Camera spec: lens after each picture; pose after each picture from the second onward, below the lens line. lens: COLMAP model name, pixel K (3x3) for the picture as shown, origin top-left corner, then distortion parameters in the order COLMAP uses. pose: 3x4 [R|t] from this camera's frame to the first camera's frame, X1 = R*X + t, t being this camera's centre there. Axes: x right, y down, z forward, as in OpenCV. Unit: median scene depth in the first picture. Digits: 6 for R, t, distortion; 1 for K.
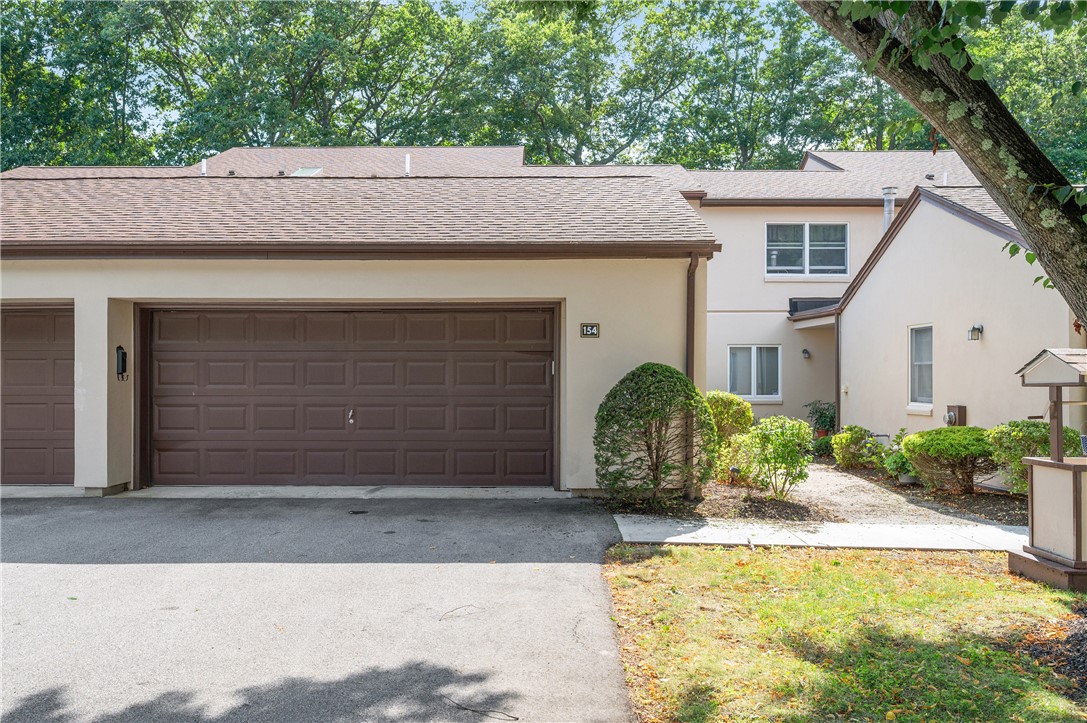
lens RADIAL K [[831.3, 0, 543.1], [0, 831.3, 366.4], [0, 0, 1]] dist [0.007580, 0.003534]
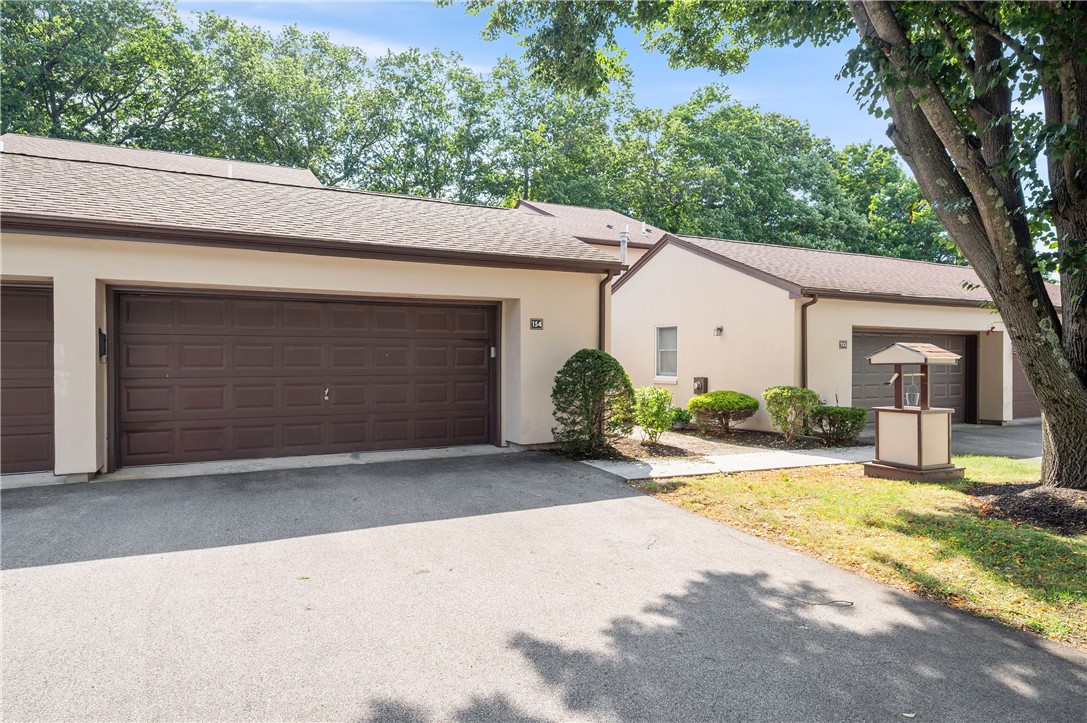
lens RADIAL K [[615.3, 0, 543.5], [0, 615.3, 357.6], [0, 0, 1]] dist [-0.000143, -0.000665]
pose [[0.897822, 0.000807, 0.440357, -0.339094], [-0.005470, 0.999942, 0.009320, 0.000694], [-0.440324, -0.010776, 0.897774, 0.108062]]
